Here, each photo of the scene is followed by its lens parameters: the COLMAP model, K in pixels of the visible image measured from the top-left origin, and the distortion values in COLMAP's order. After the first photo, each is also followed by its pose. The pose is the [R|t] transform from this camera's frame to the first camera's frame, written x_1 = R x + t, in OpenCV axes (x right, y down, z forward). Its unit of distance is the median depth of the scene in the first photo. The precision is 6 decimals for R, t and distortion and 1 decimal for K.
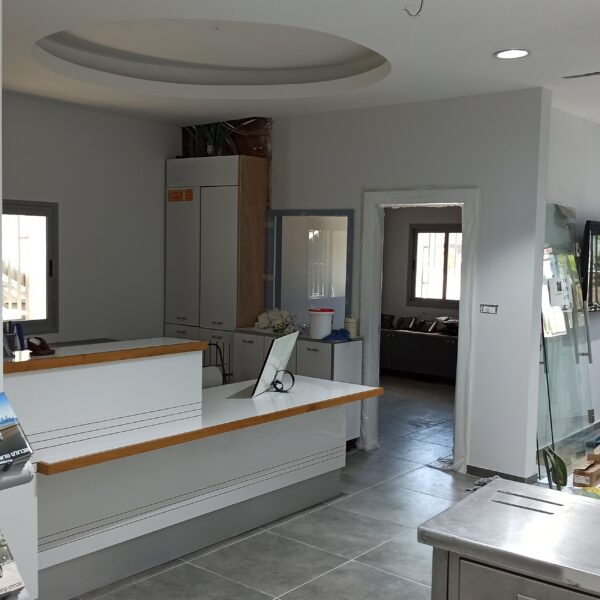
lens RADIAL K [[803.7, 0, 300.0], [0, 803.7, 300.0], [0, 0, 1]] dist [0.076046, -0.037837]
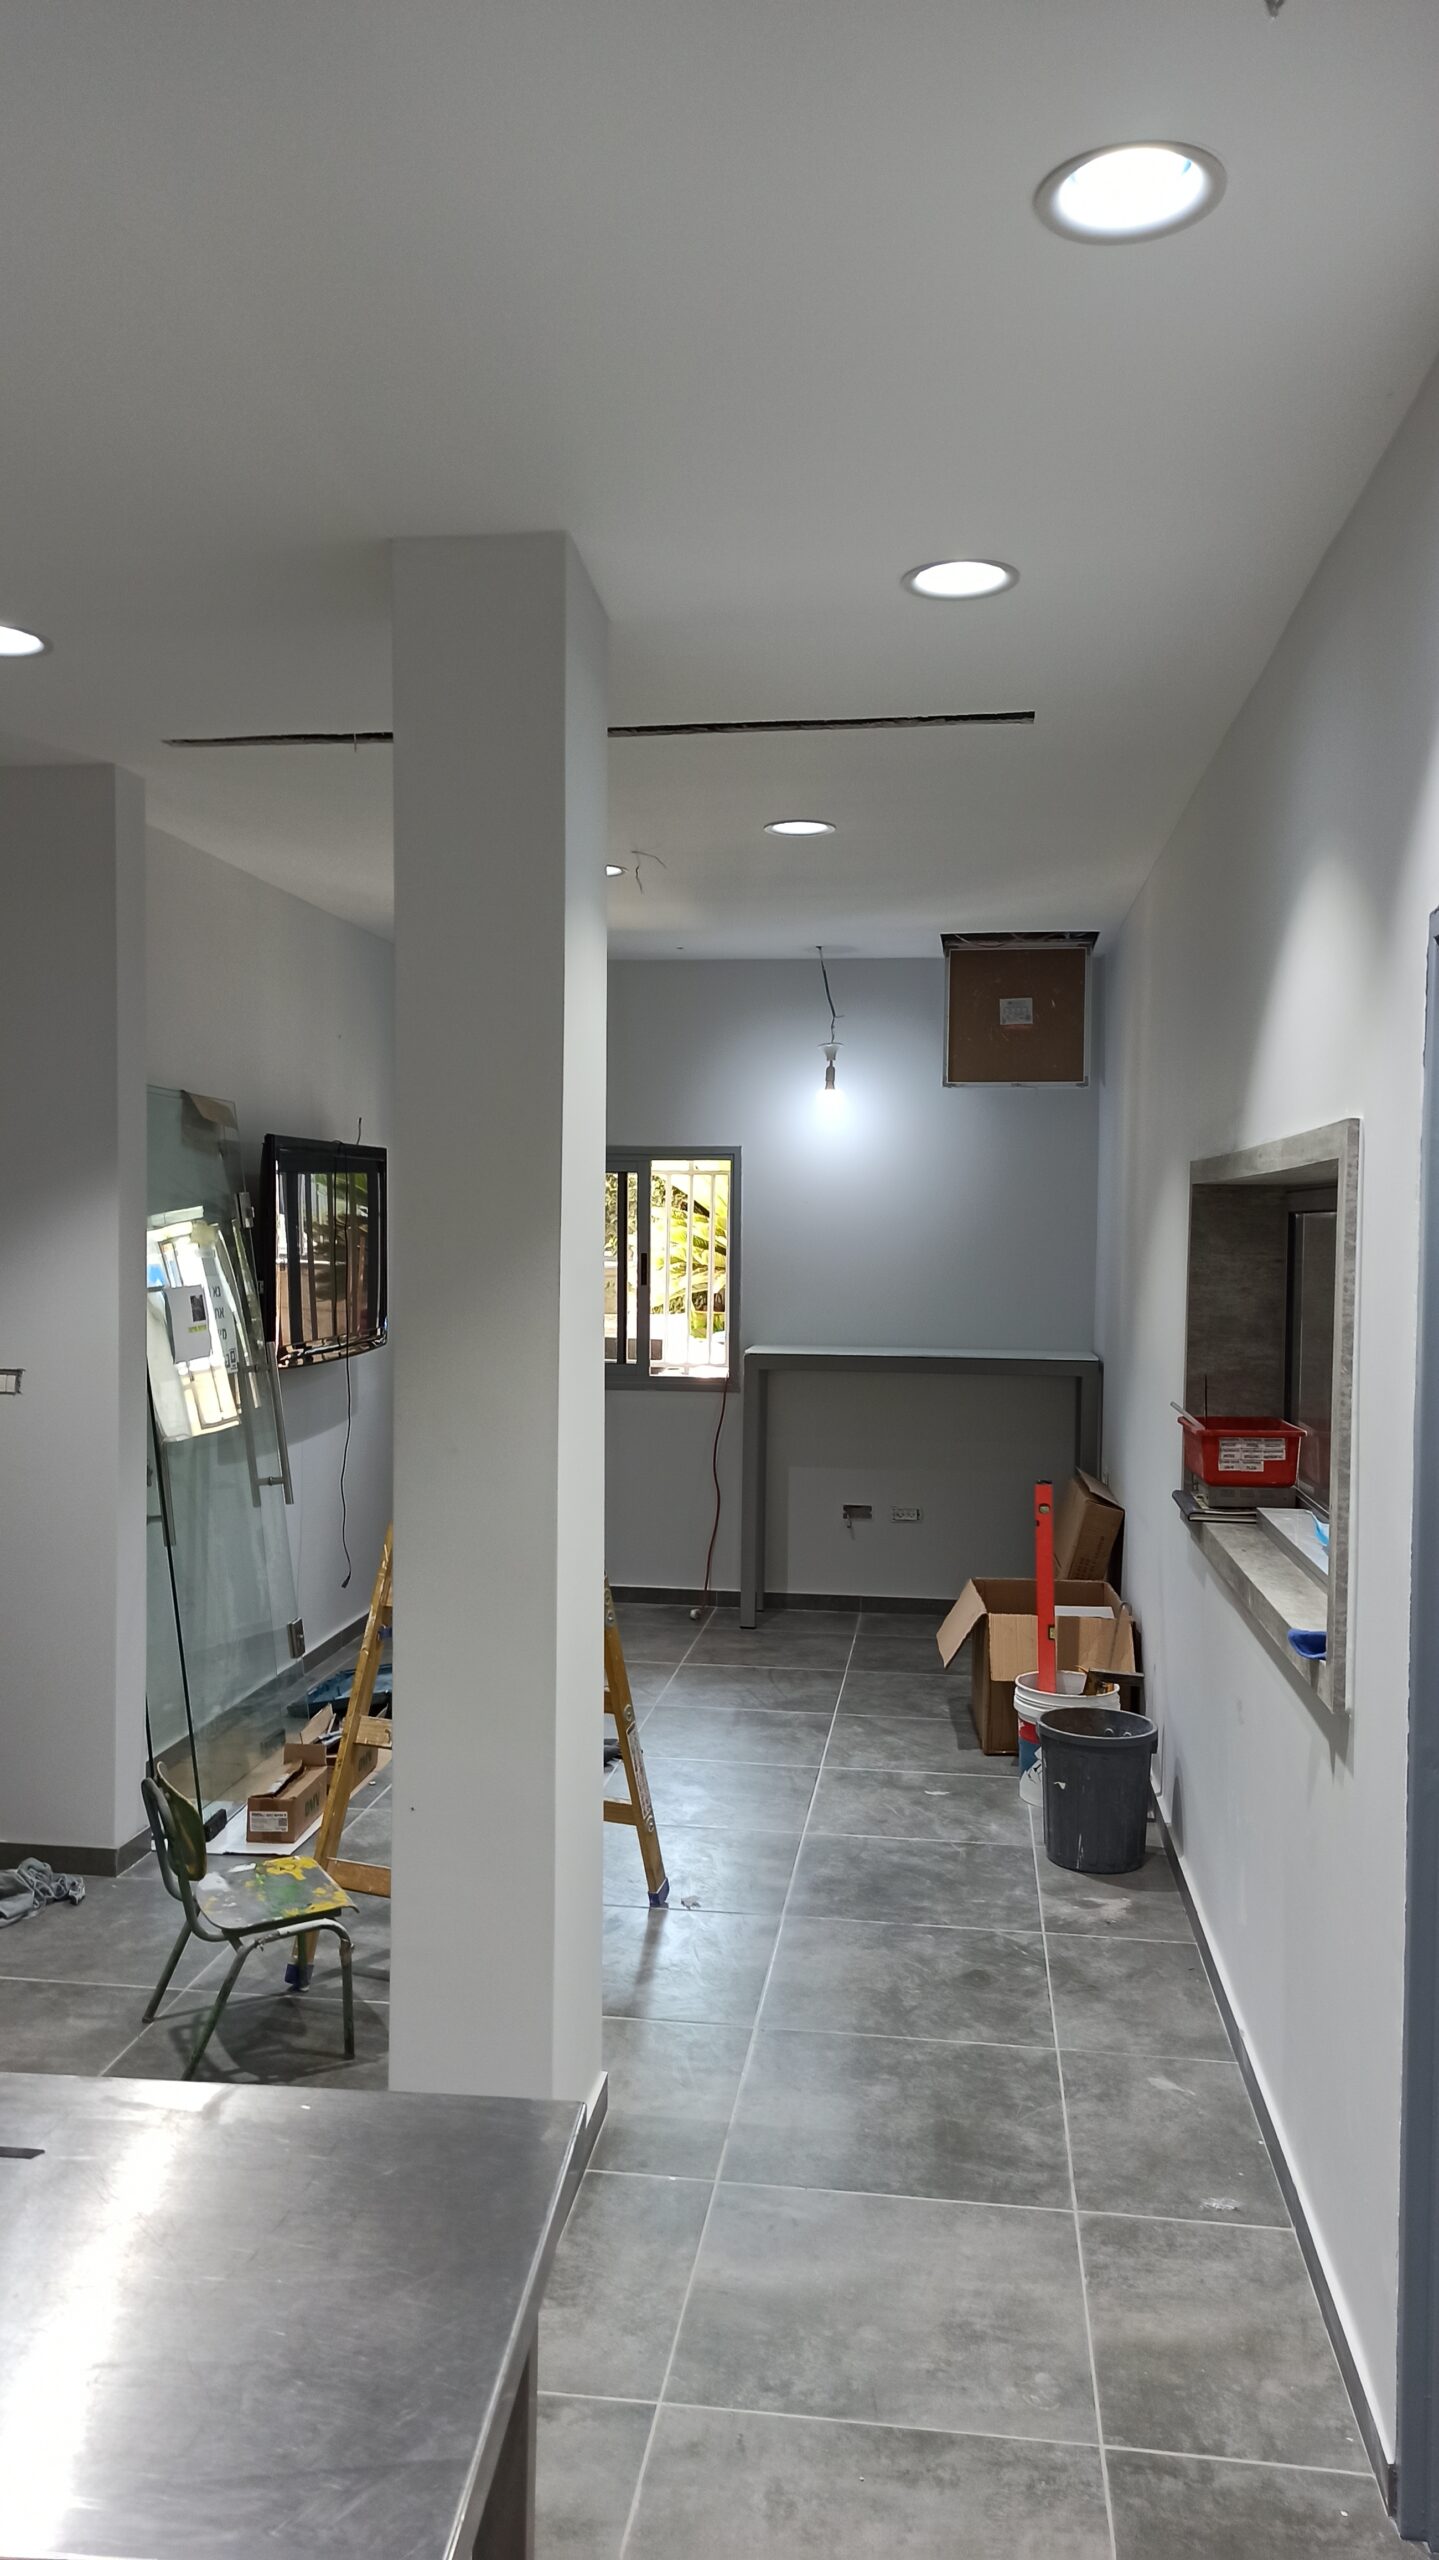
lens RADIAL K [[1926.9, 0, 717.0], [0, 1926.9, 1279.6], [0, 0, 1]] dist [0.065617, -0.003472]
pose [[0.855675, -0.031238, 0.516570, 0.060193], [0.044788, 0.998901, -0.013785, -0.006457], [-0.515572, 0.034932, 0.856134, 0.103276]]
